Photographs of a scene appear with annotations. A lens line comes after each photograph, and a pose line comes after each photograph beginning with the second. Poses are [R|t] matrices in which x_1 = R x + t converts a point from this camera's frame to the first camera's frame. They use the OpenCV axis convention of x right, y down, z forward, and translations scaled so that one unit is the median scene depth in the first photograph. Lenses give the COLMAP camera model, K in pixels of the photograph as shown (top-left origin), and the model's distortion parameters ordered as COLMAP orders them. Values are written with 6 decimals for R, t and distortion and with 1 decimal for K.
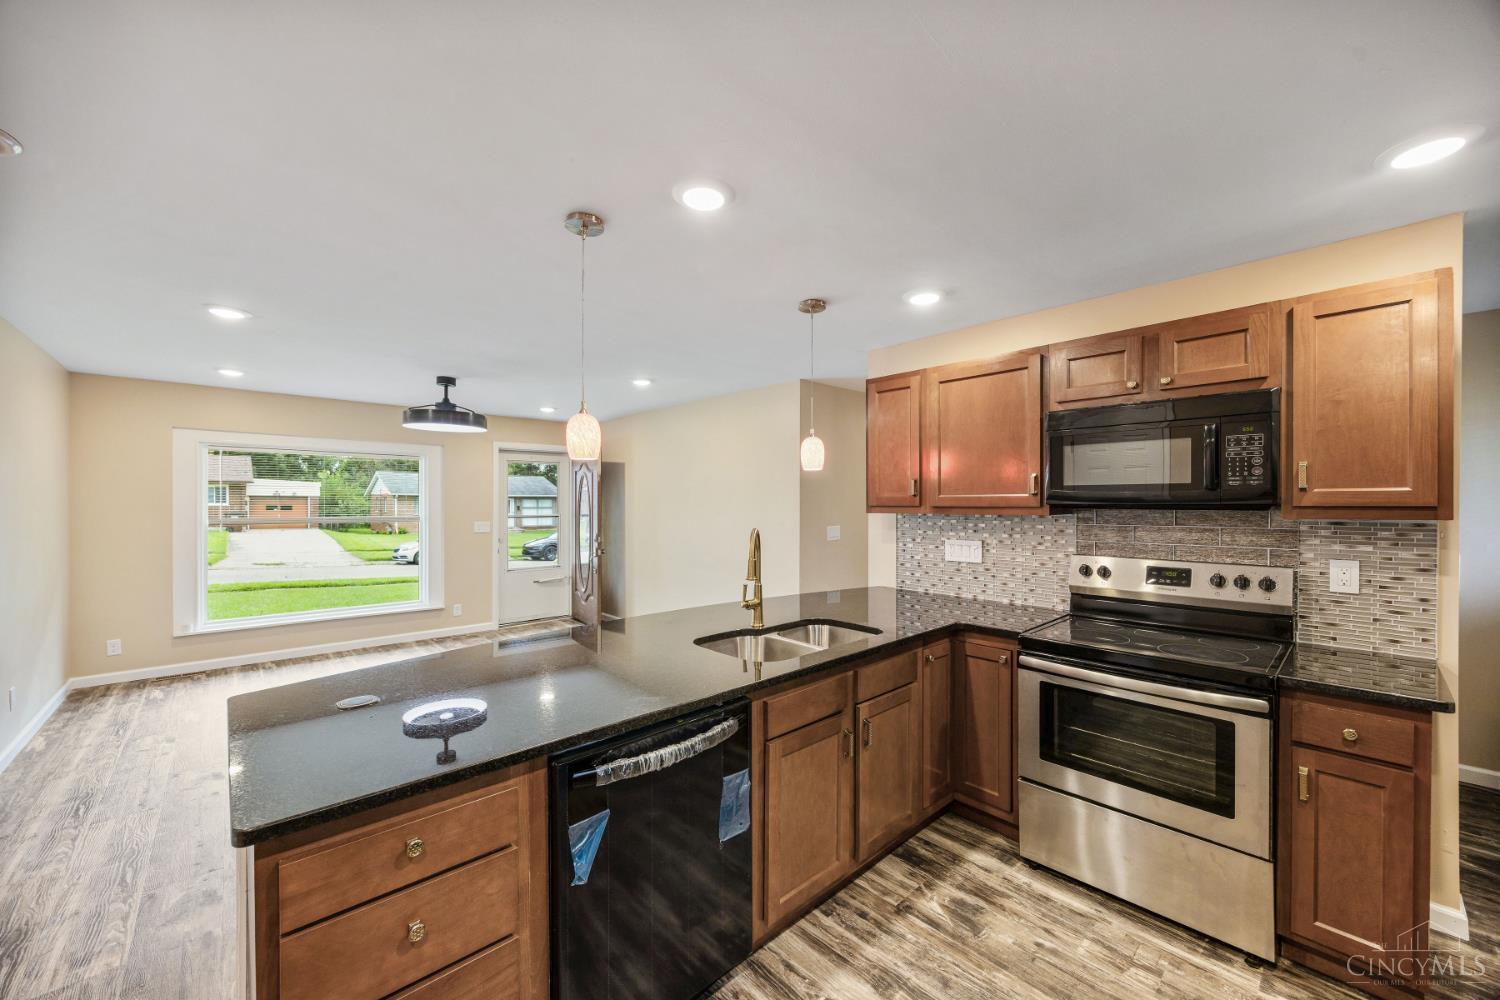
lens RADIAL K [[571.2, 0, 751.8], [0, 571.2, 501.3], [0, 0, 1]] dist [-0.004214, -0.000345]
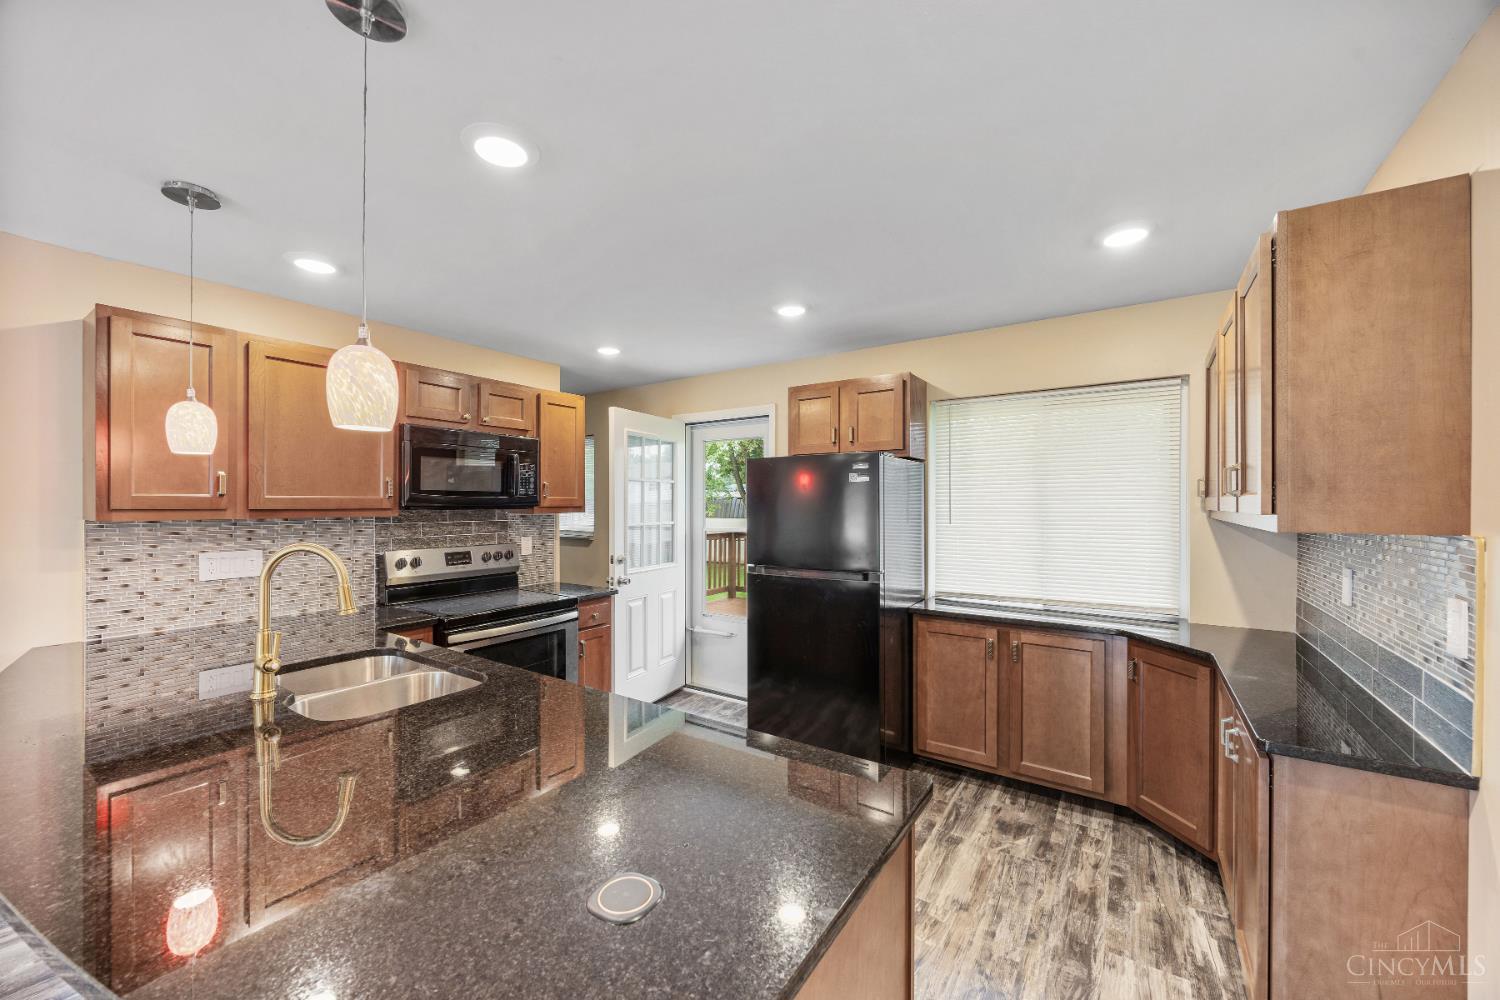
lens RADIAL K [[571.2, 0, 751.0], [0, 571.2, 504.3], [0, 0, 1]] dist [-0.004214, -0.000345]
pose [[-0.231584, -0.000146, 0.972815, -0.428014], [-0.003122, 0.999995, -0.000593, 0.000056], [-0.972810, -0.003175, -0.231584, 0.354843]]
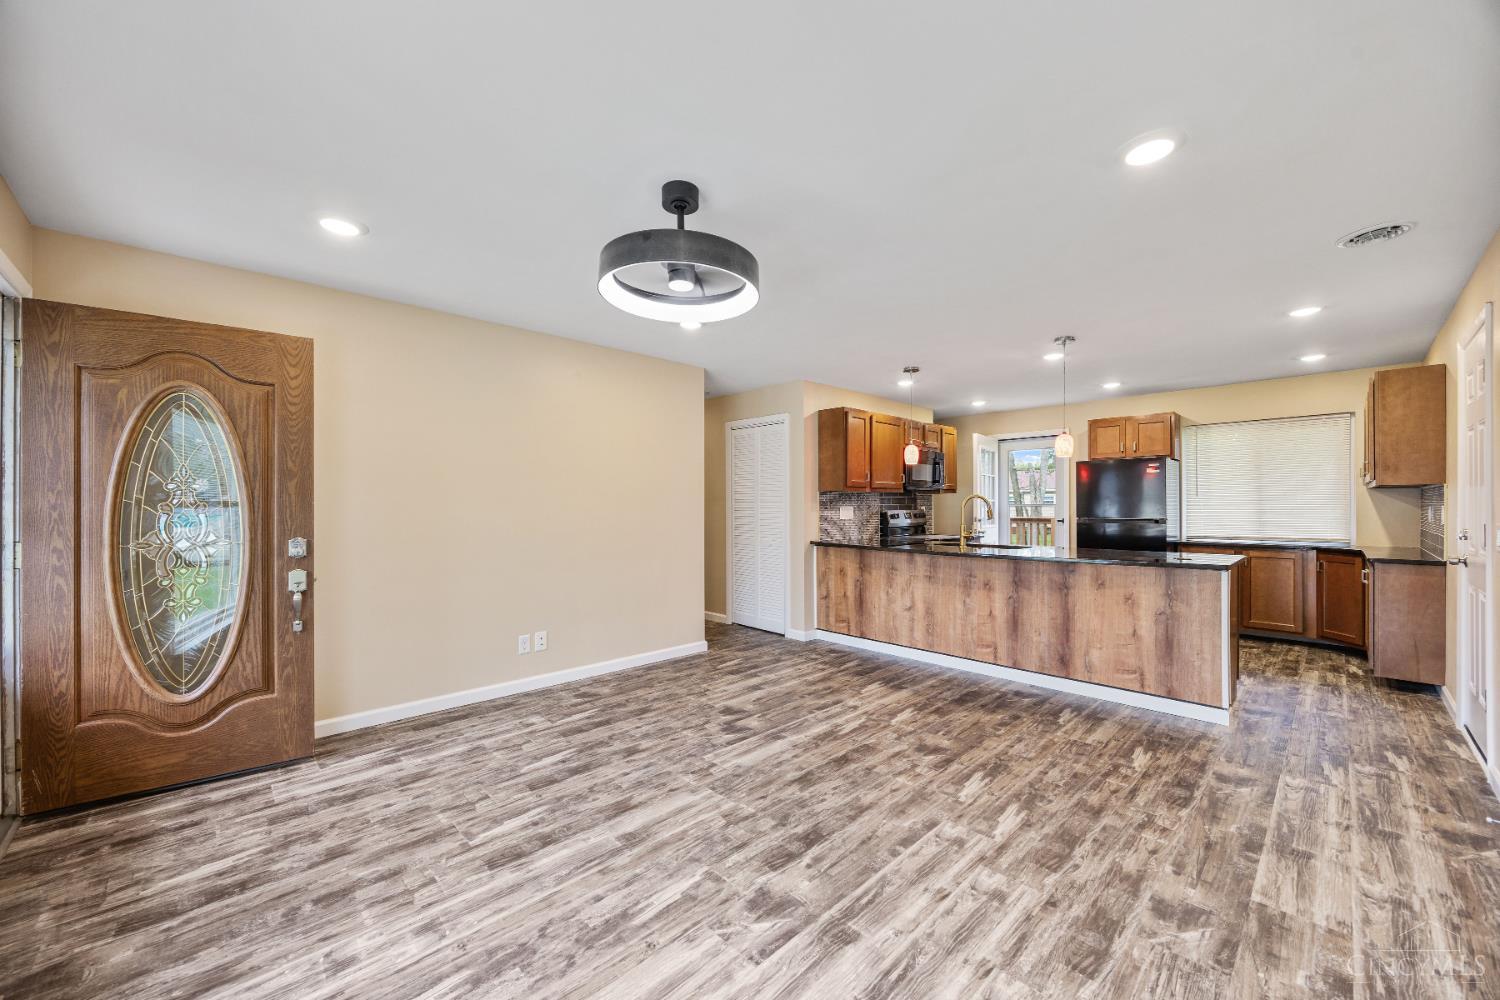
lens RADIAL K [[571.2, 0, 750.9], [0, 571.2, 504.7], [0, 0, 1]] dist [-0.004214, -0.000345]
pose [[-0.024142, 0.001598, 0.999707, -1.049415], [0.000466, 0.999999, -0.001587, 0.045637], [-0.999708, 0.000428, -0.024143, 0.991573]]
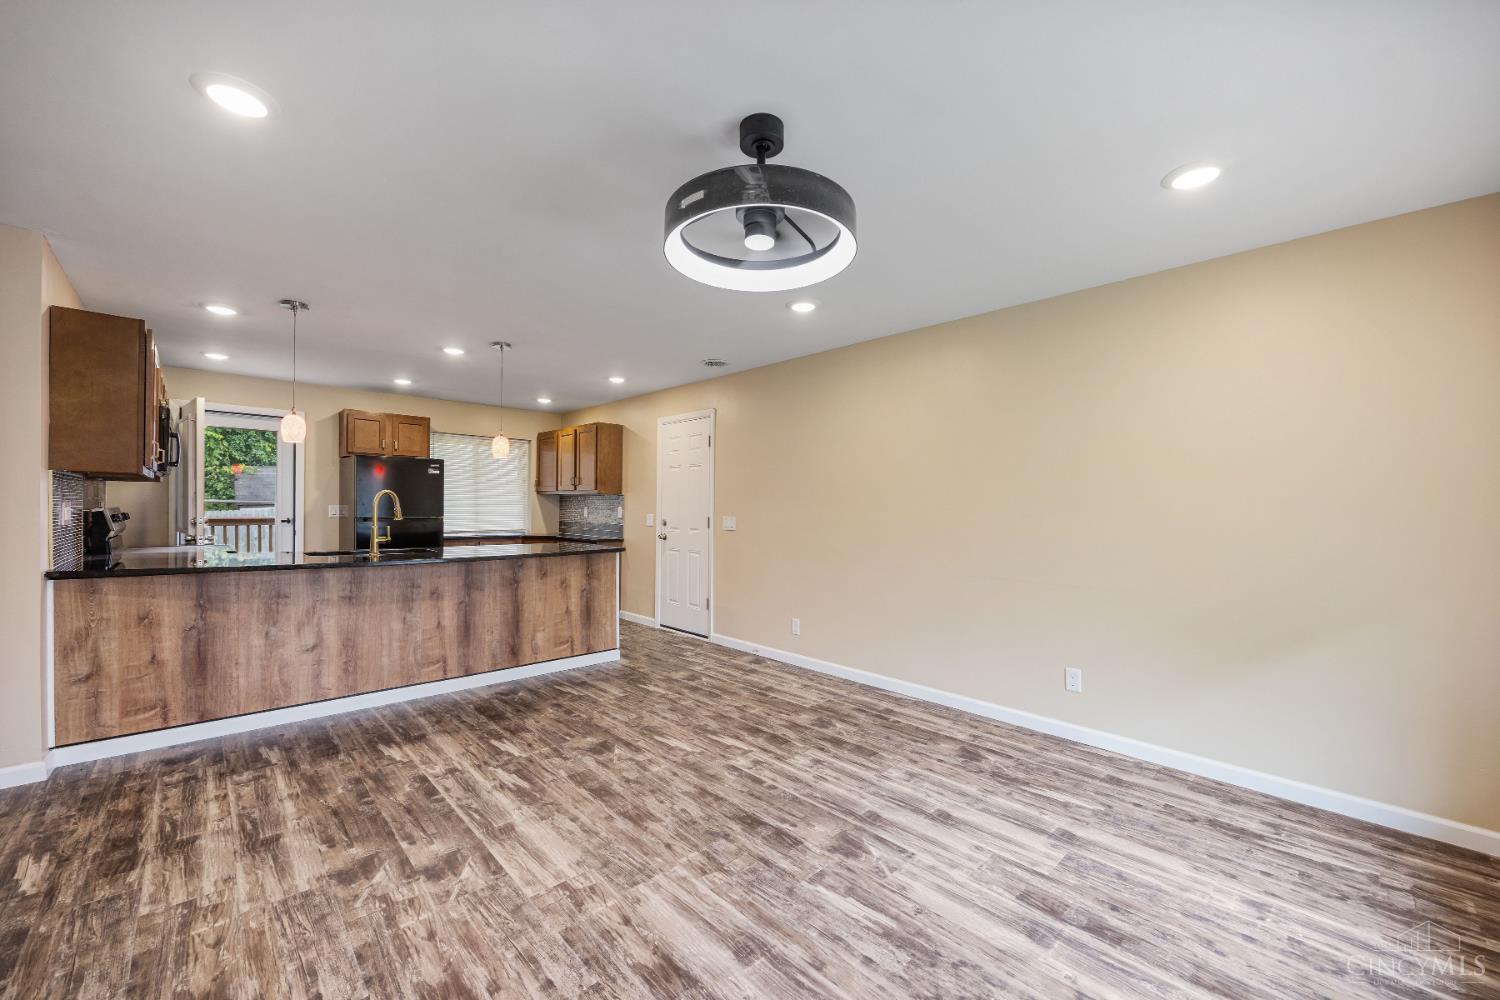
lens RADIAL K [[591.3, 0, 751.9], [0, 591.3, 507.3], [0, 0, 1]] dist [-0.001819, -0.000659]
pose [[-0.999725, -0.012217, -0.020039, -0.543634], [-0.012168, 0.999923, -0.002548, 0.047589], [0.020069, -0.002304, -0.999796, 1.468221]]
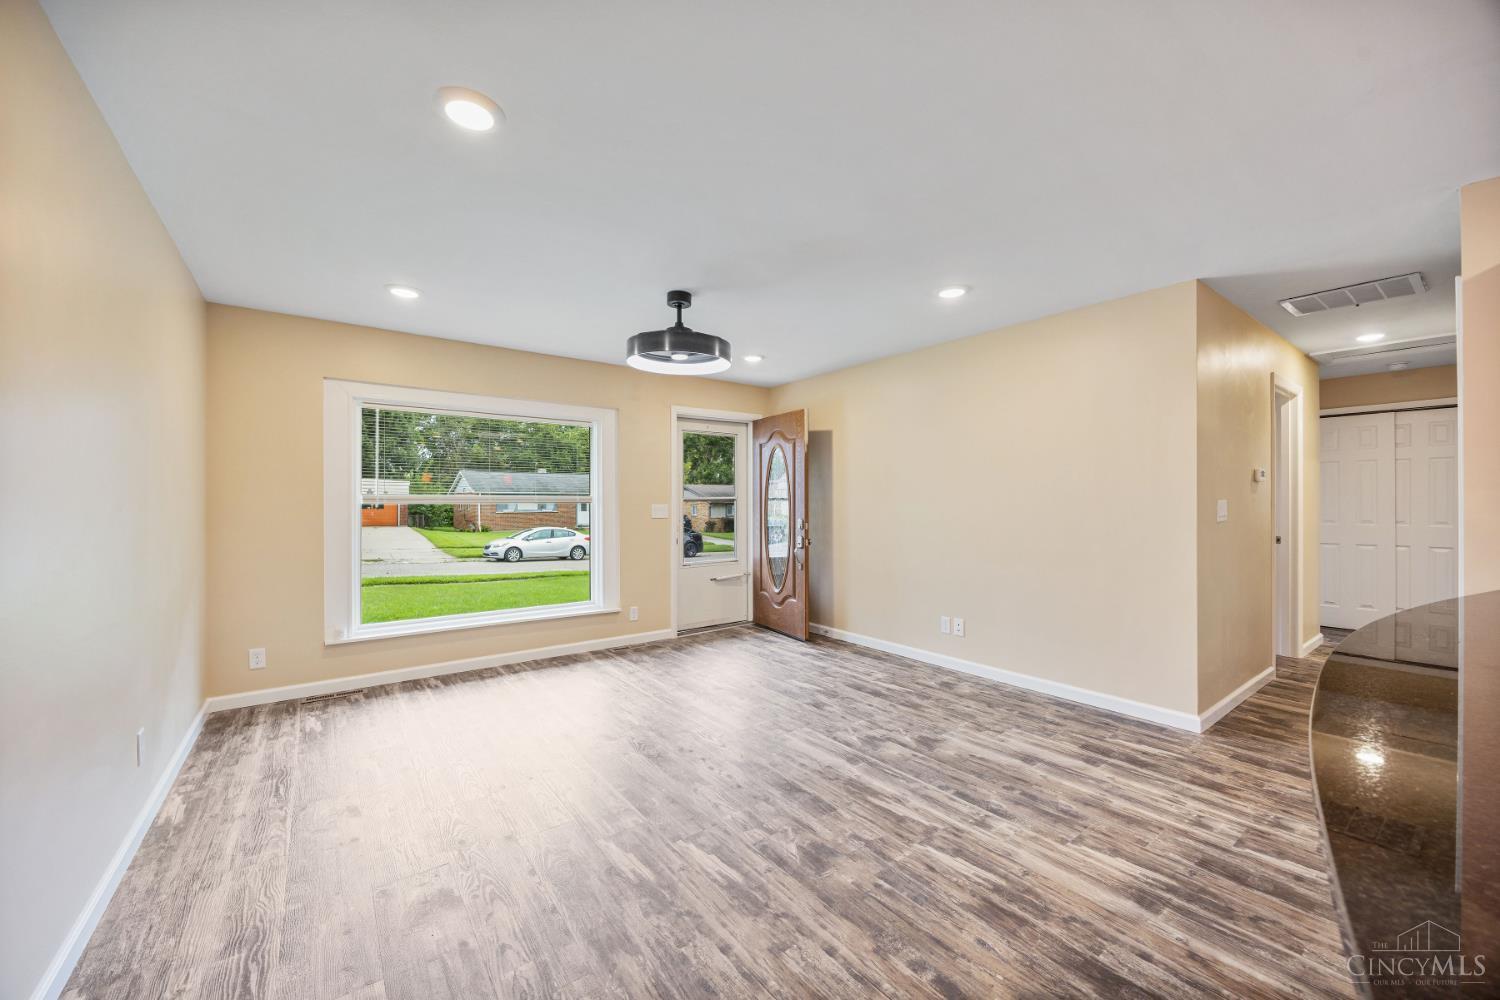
lens RADIAL K [[571.2, 0, 746.0], [0, 571.2, 500.9], [0, 0, 1]] dist [-0.004214, -0.000345]
pose [[0.995079, -0.004296, -0.098988, -0.394062], [0.004111, 0.999989, -0.002071, 0.047768], [0.098996, 0.001654, 0.995086, 0.301264]]
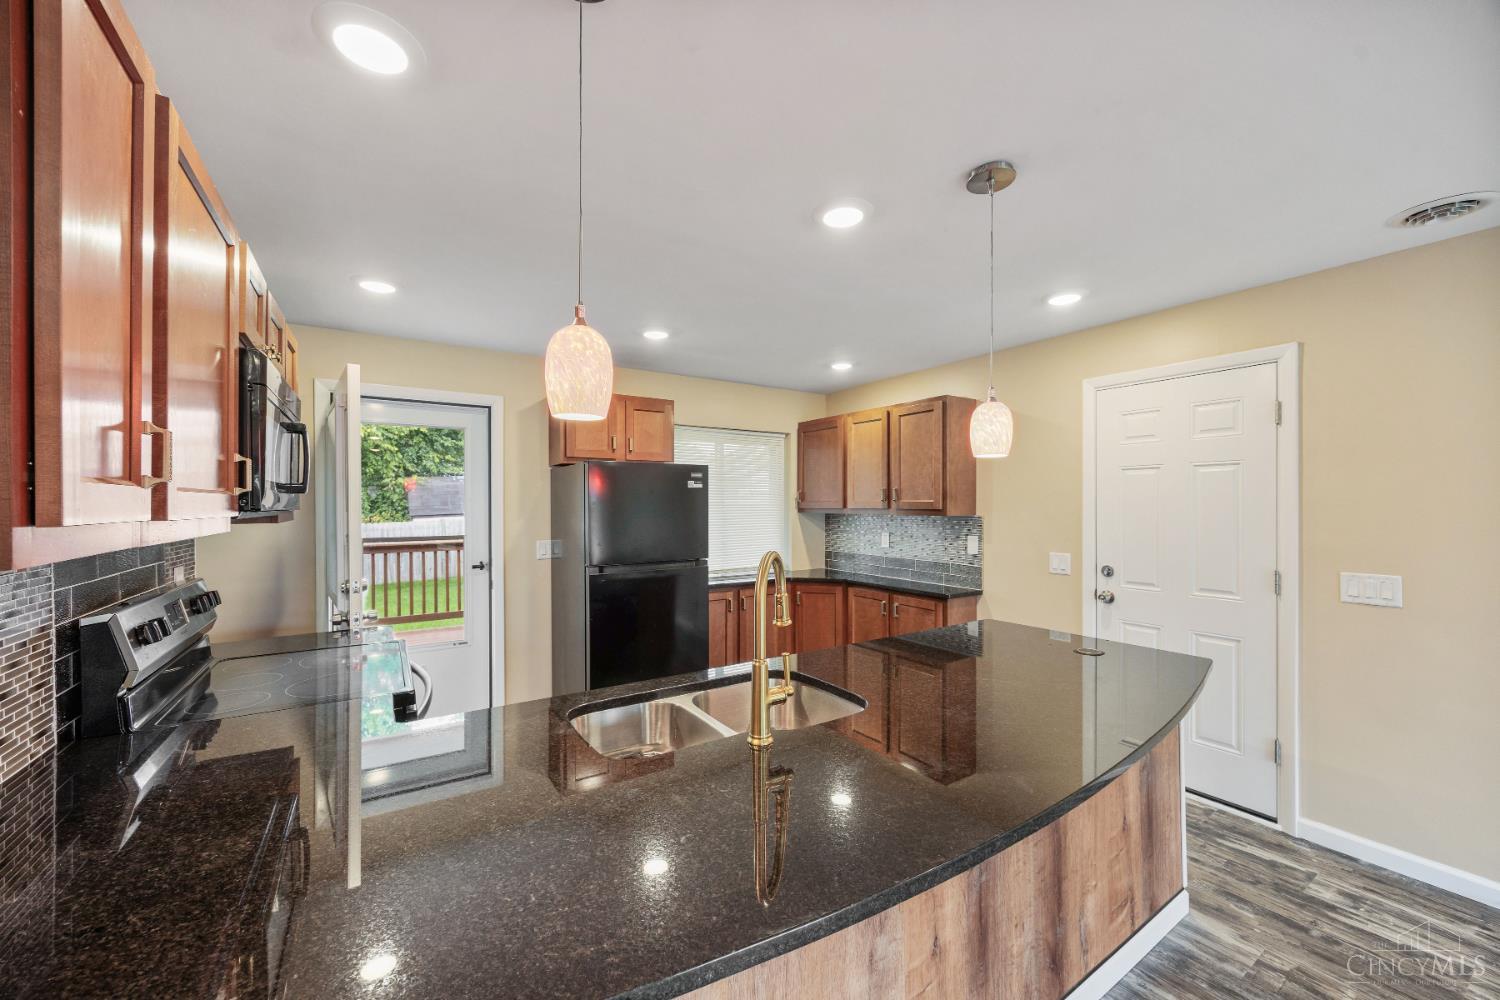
lens RADIAL K [[571.2, 0, 748.3], [0, 571.2, 504.0], [0, 0, 1]] dist [-0.004214, -0.000345]
pose [[-0.986870, 0.001607, 0.161507, -0.039269], [0.000954, 0.999991, -0.004119, 0.000356], [-0.161512, -0.003910, -0.986863, 0.869164]]
